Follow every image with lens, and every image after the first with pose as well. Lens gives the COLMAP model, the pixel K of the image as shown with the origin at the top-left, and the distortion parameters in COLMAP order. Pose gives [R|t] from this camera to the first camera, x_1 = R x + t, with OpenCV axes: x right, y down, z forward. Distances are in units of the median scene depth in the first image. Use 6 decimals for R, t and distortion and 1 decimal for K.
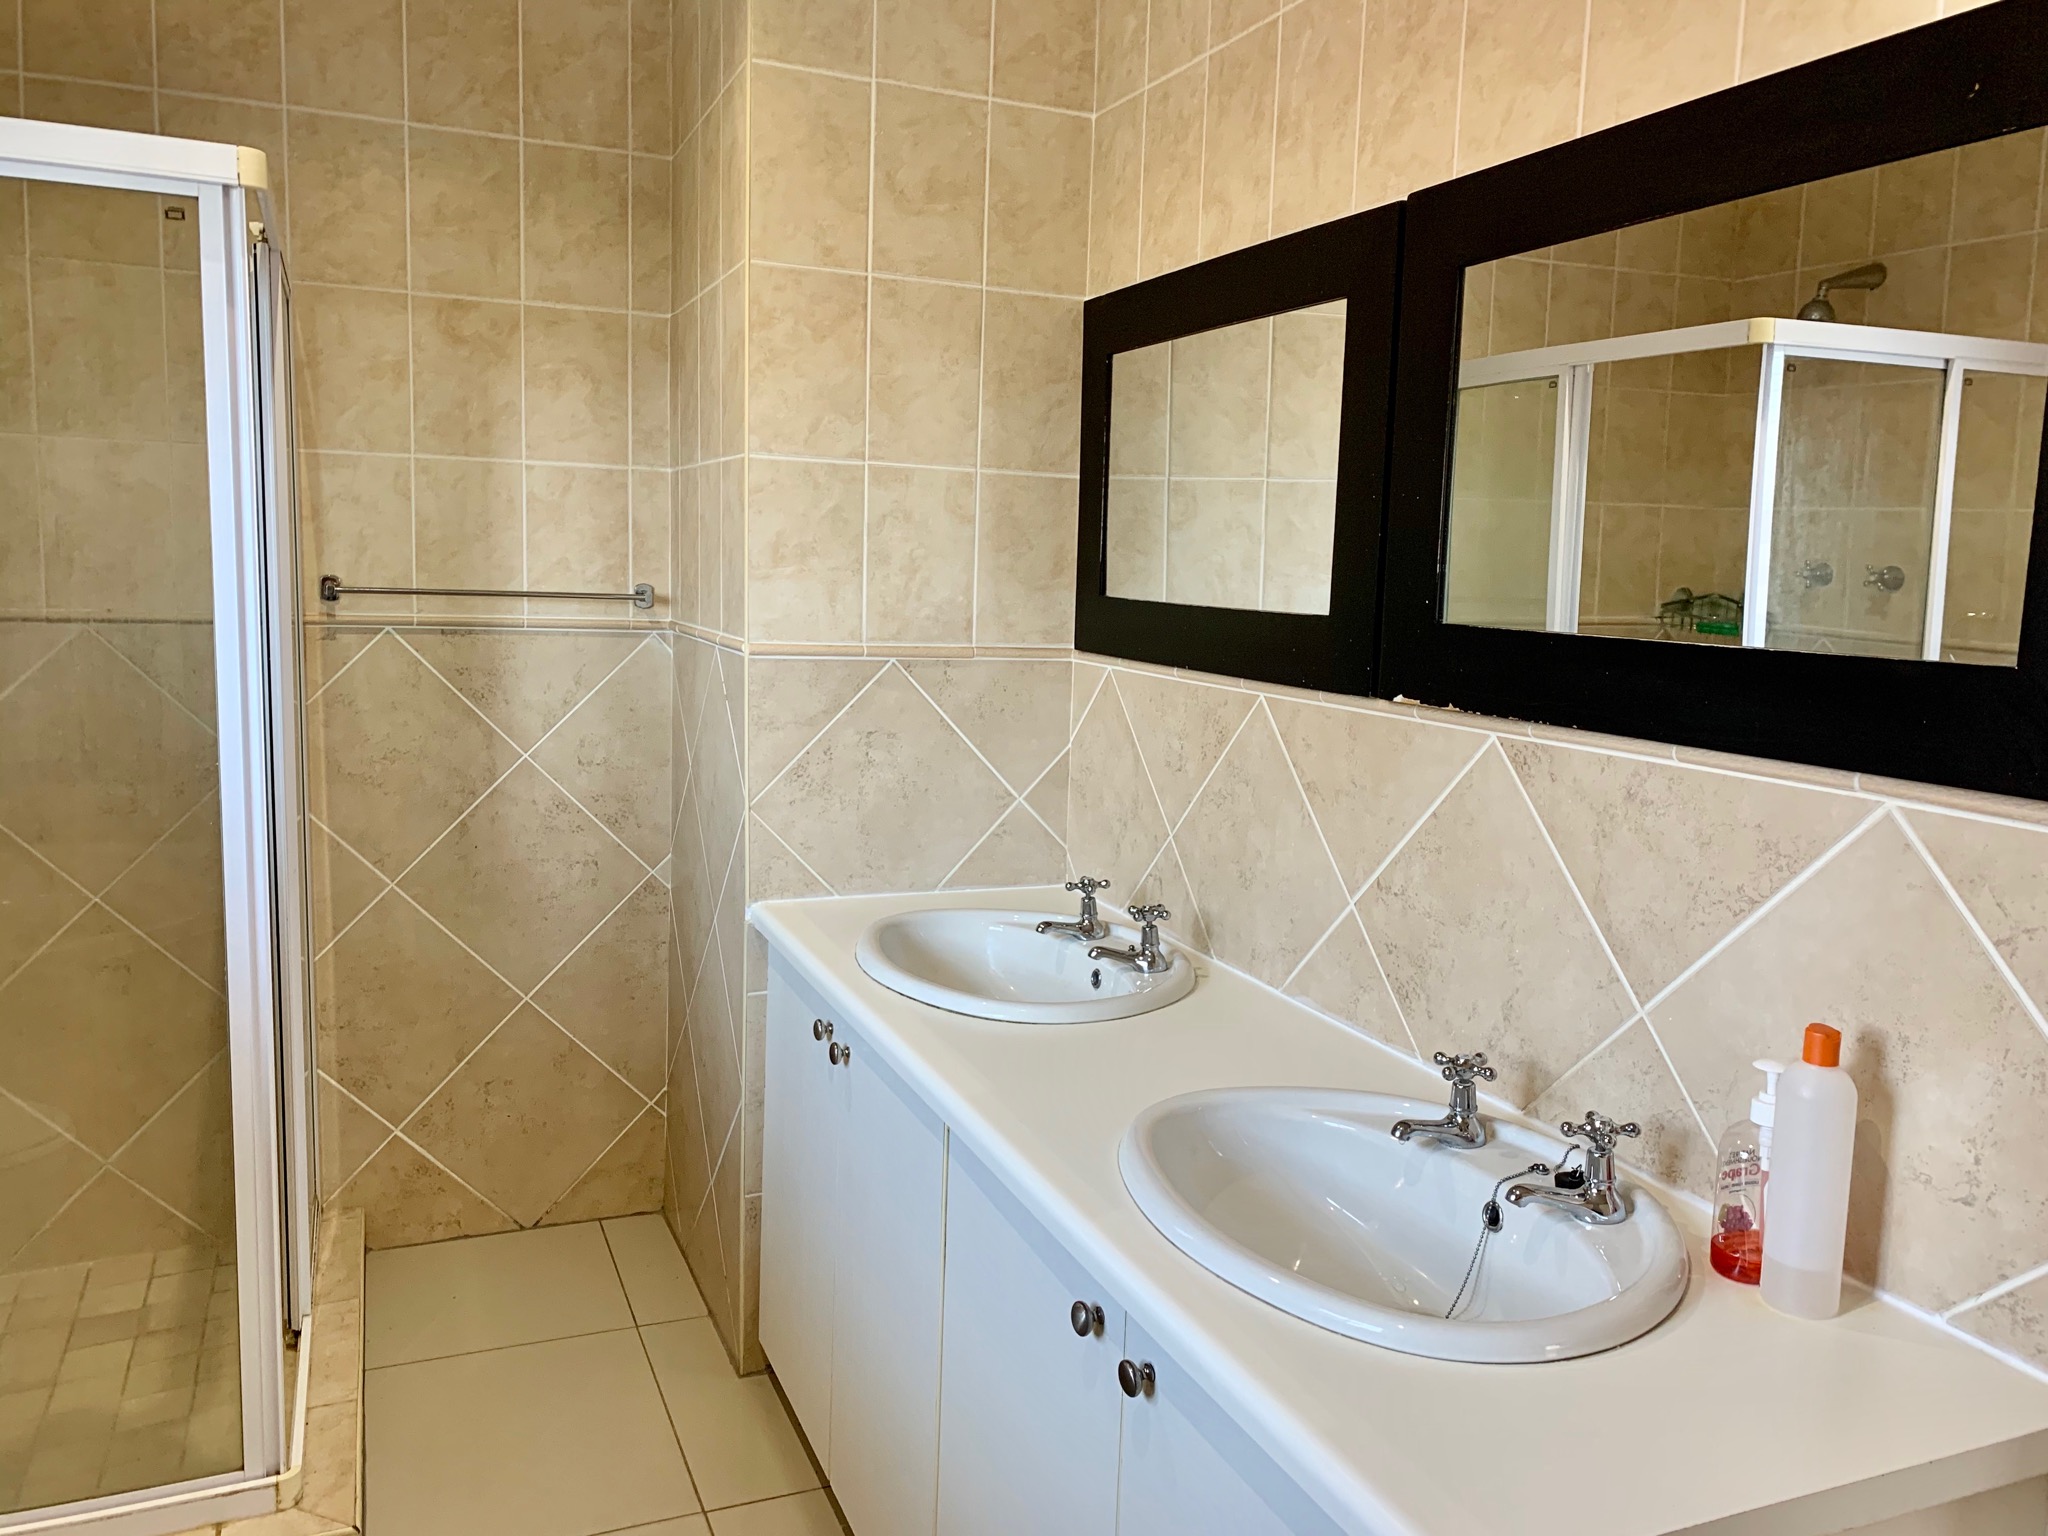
lens RADIAL K [[1569.3, 0, 1037.6], [0, 1569.3, 758.0], [0, 0, 1]] dist [0.065644, -0.065342]
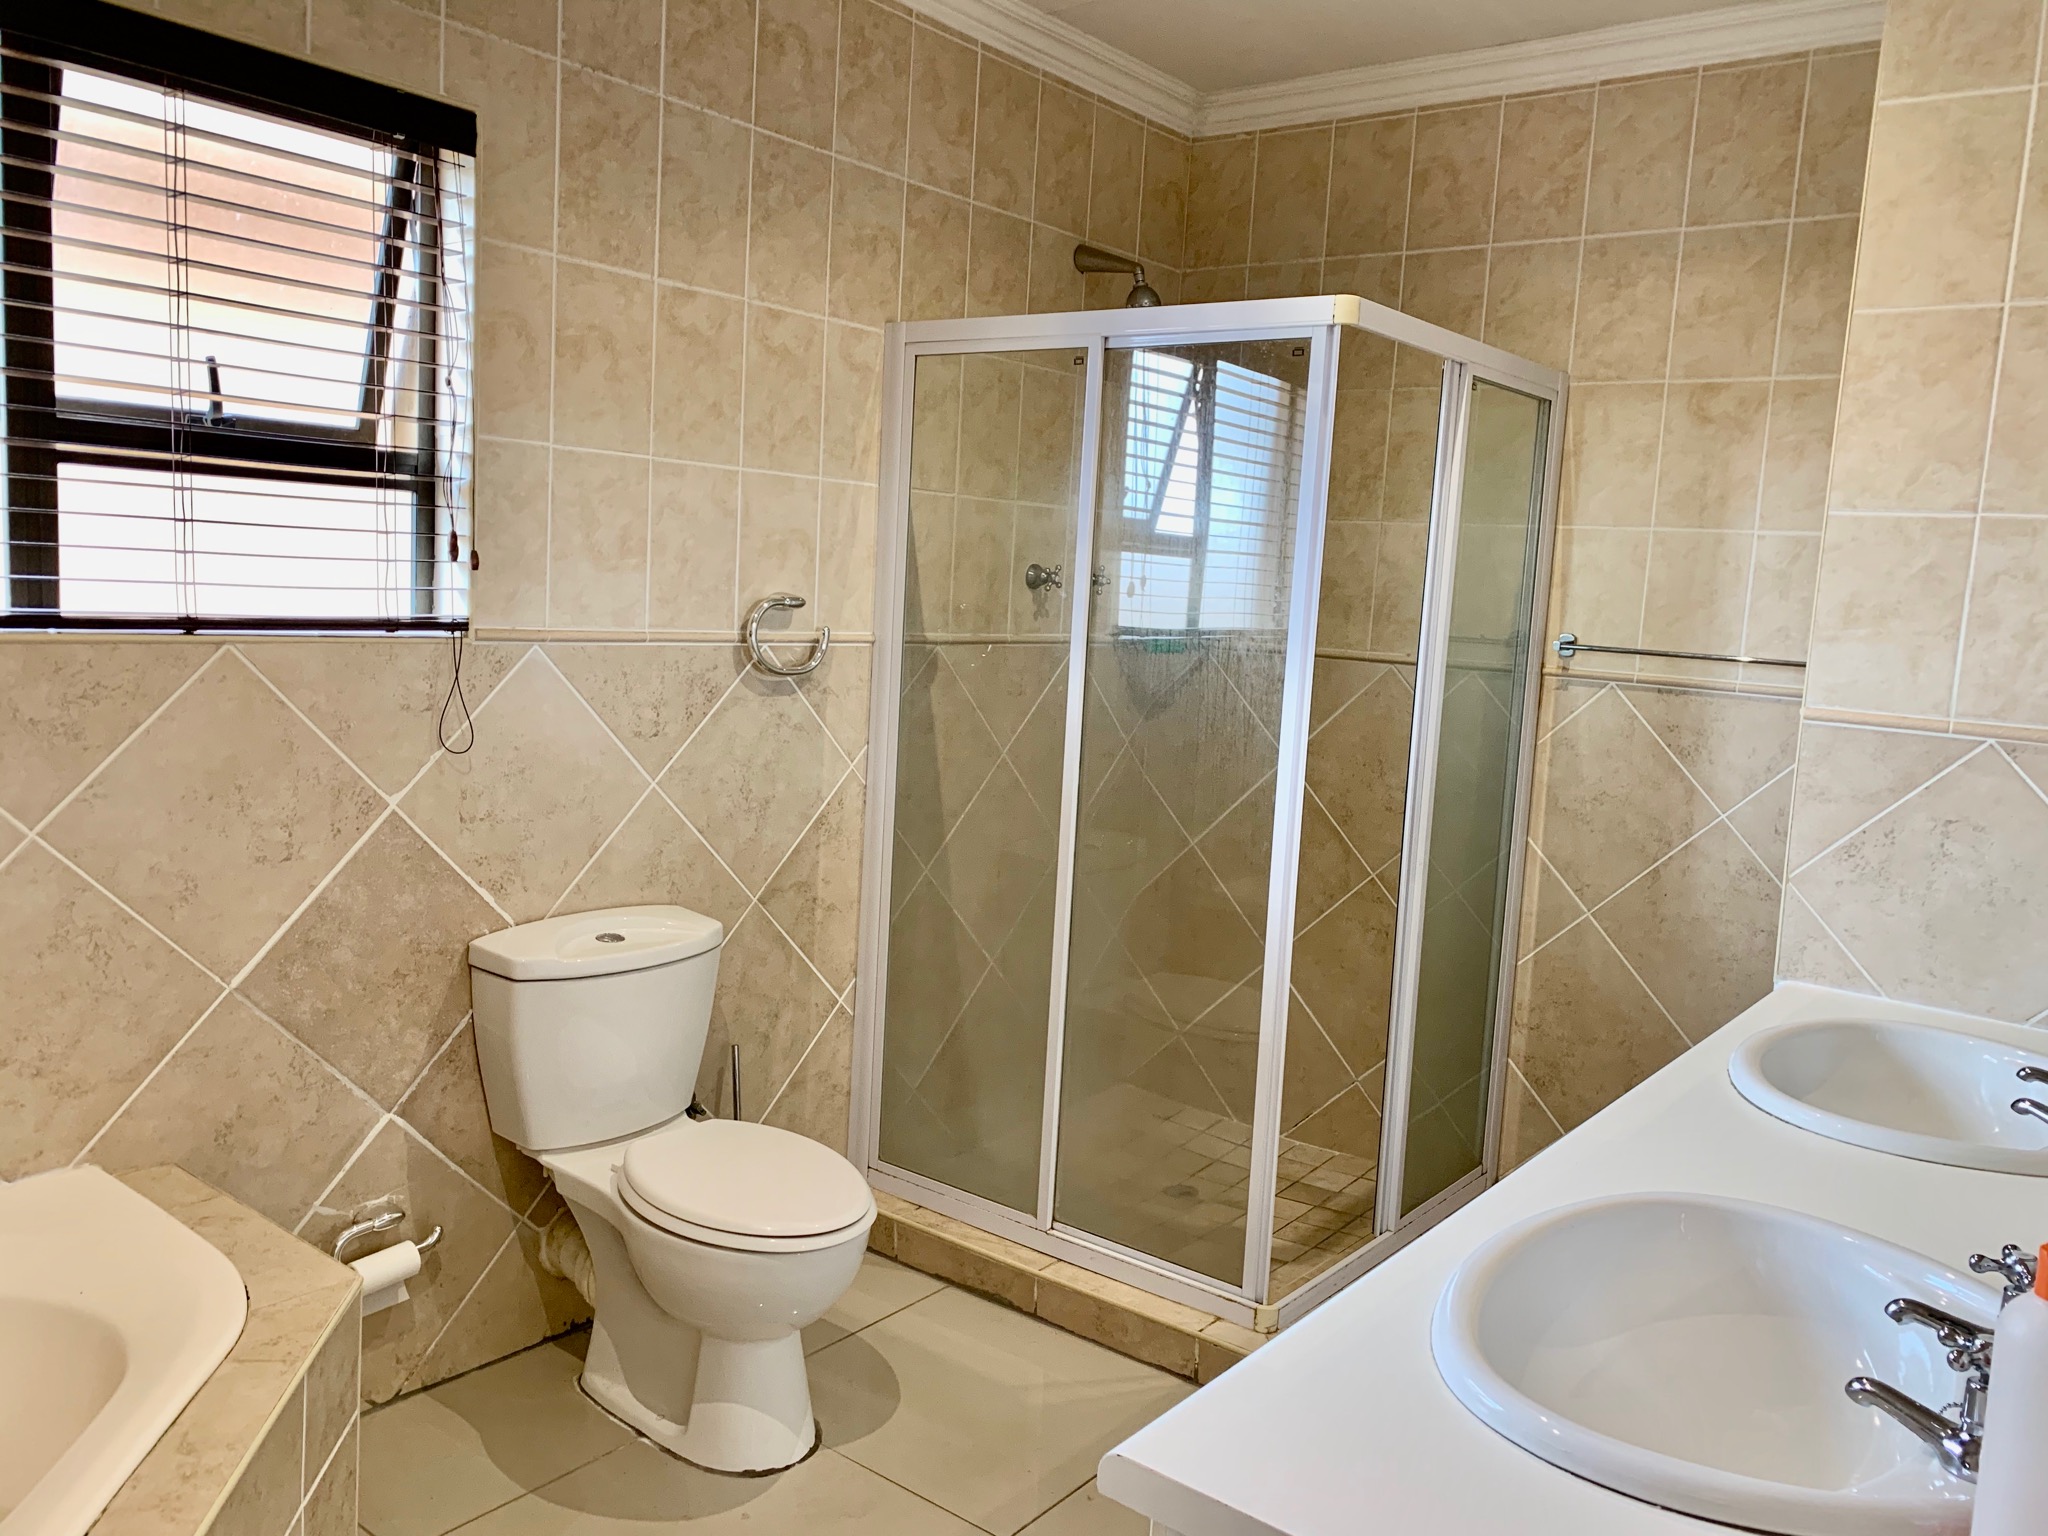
lens RADIAL K [[1569.3, 0, 1040.7], [0, 1569.3, 762.8], [0, 0, 1]] dist [0.065644, -0.065342]
pose [[0.502015, 0.100282, -0.859025, 0.362781], [-0.152221, 0.987994, 0.026380, 0.004880], [0.851358, 0.117519, 0.511253, 0.101241]]
